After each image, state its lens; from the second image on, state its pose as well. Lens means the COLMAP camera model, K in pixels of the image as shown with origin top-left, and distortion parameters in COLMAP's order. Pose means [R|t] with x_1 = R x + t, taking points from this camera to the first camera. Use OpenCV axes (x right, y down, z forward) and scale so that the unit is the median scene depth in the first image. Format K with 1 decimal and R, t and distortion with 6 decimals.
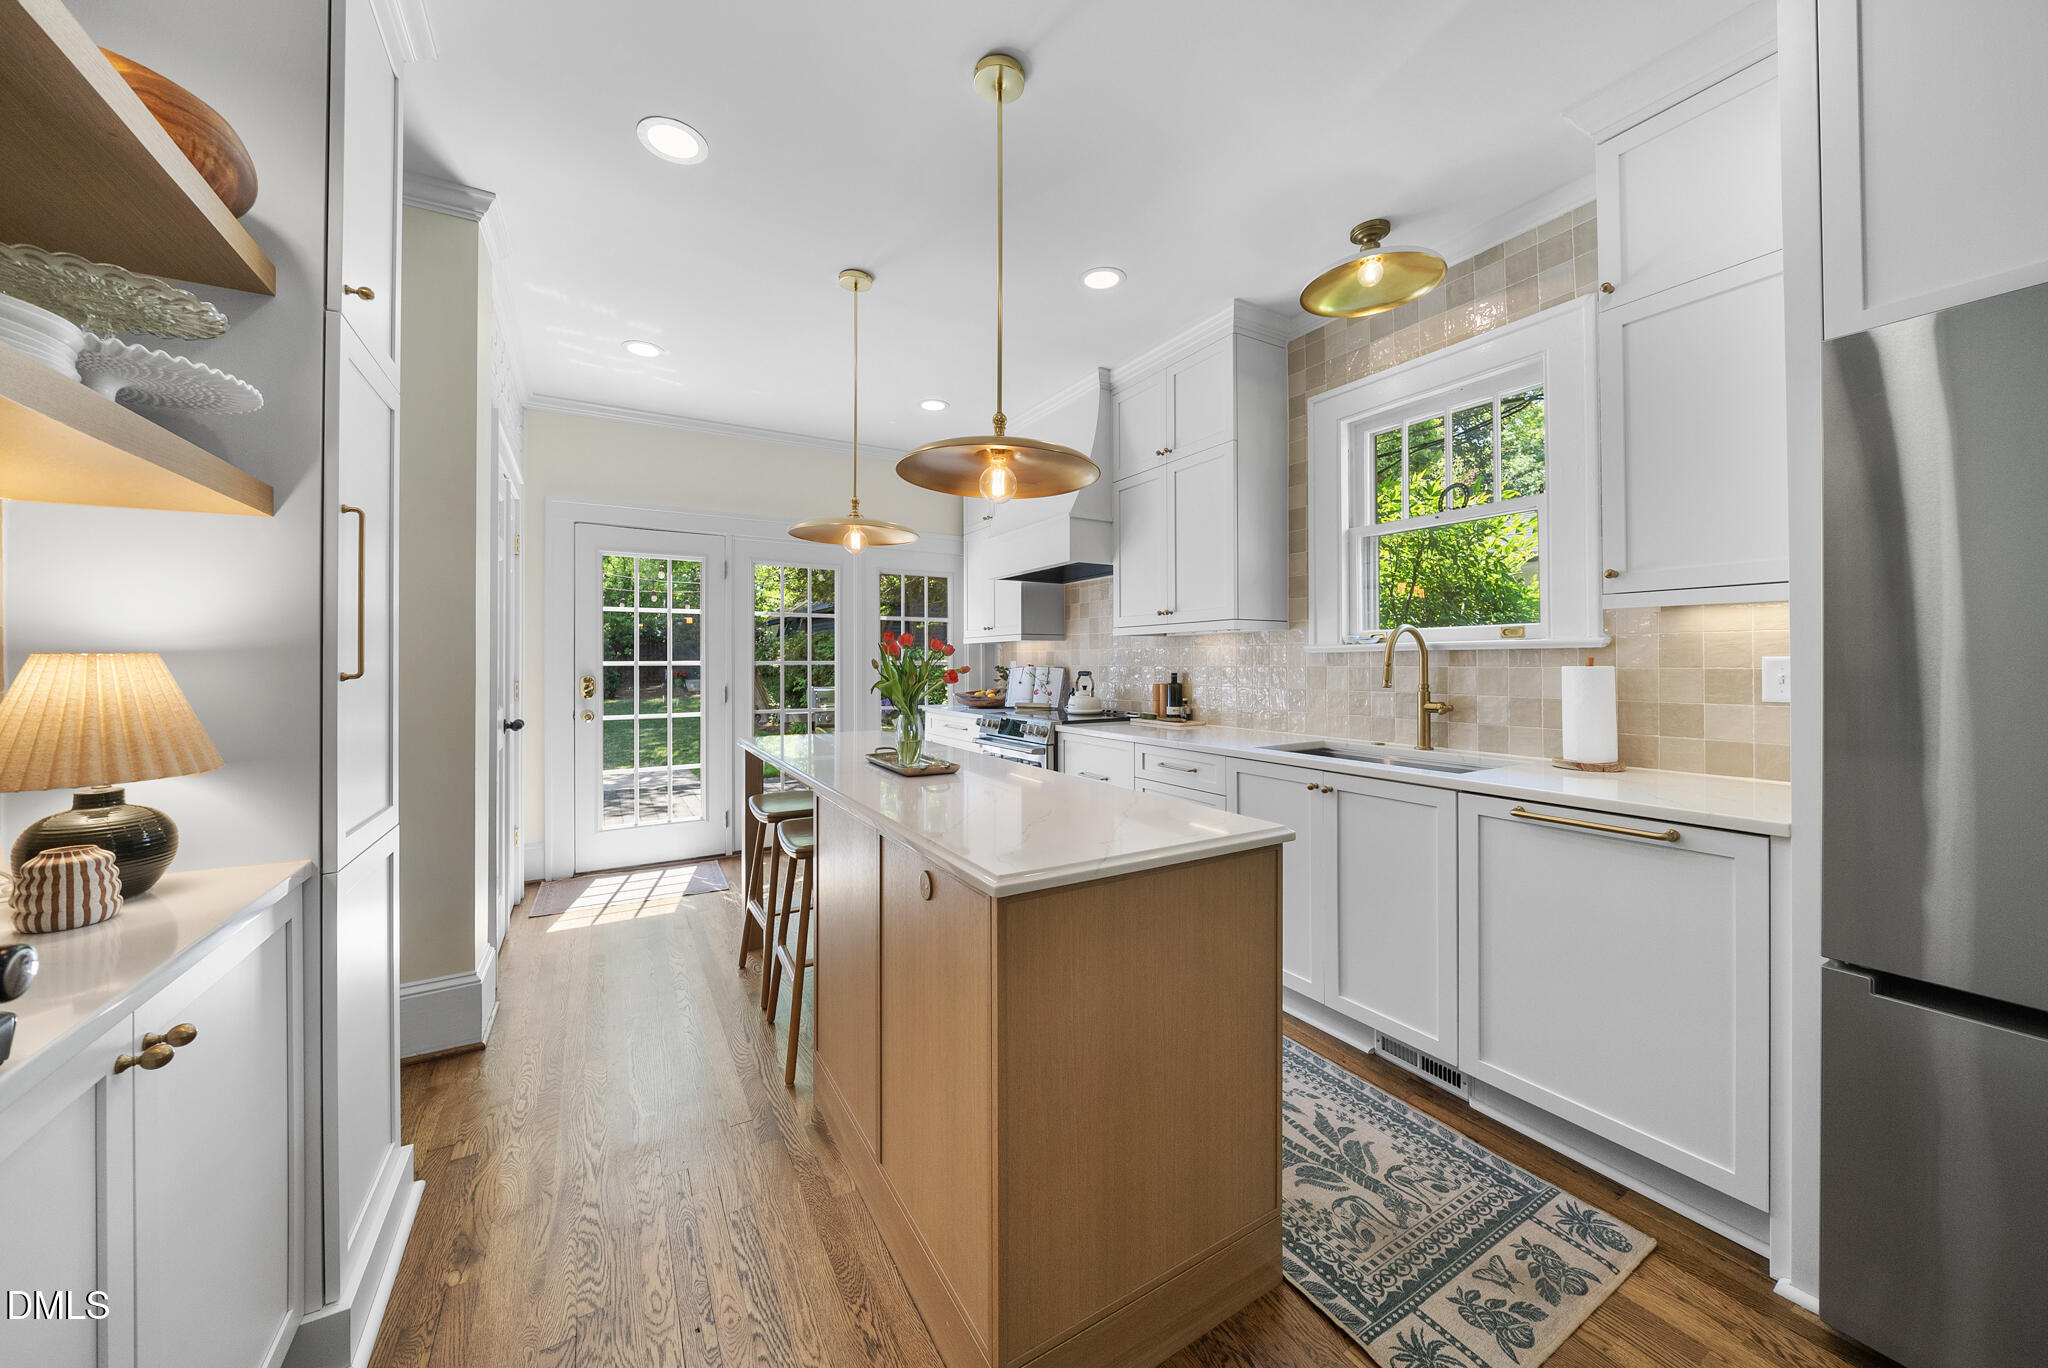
lens RADIAL K [[700.1, 0, 1030.8], [0, 700.1, 659.5], [0, 0, 1]] dist [-0.006613, 0.000197]
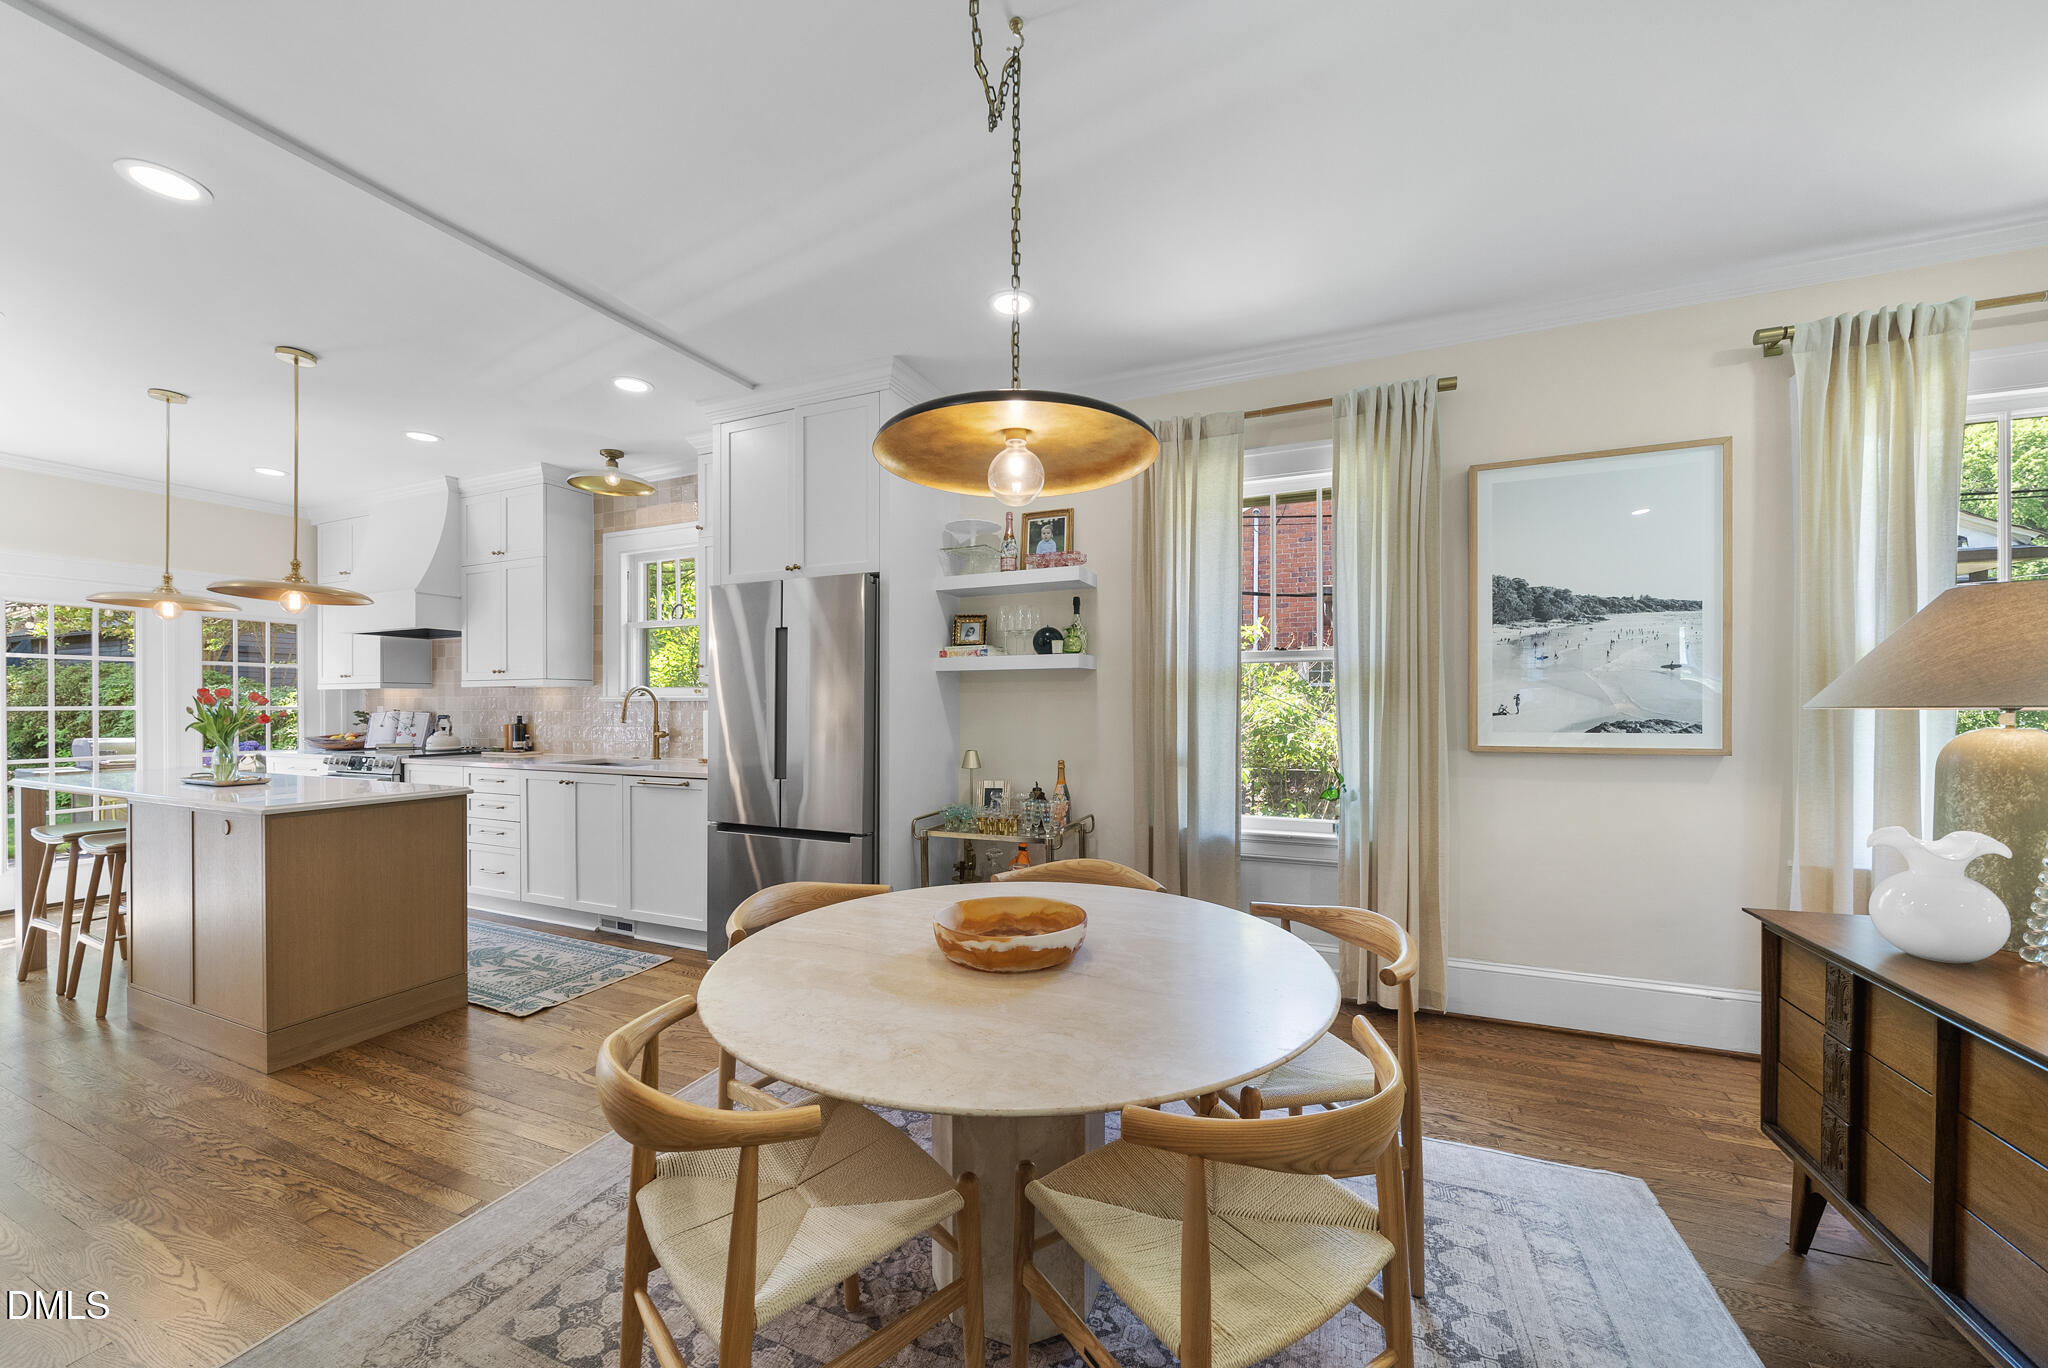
lens RADIAL K [[737.0, 0, 996.7], [0, 737.0, 708.4], [0, 0, 1]] dist [-0.002465, 0.000394]
pose [[0.823346, -0.002022, 0.567537, 0.222400], [-0.002617, 0.999969, 0.007360, -0.010277], [-0.567534, -0.007545, 0.823315, -0.922315]]
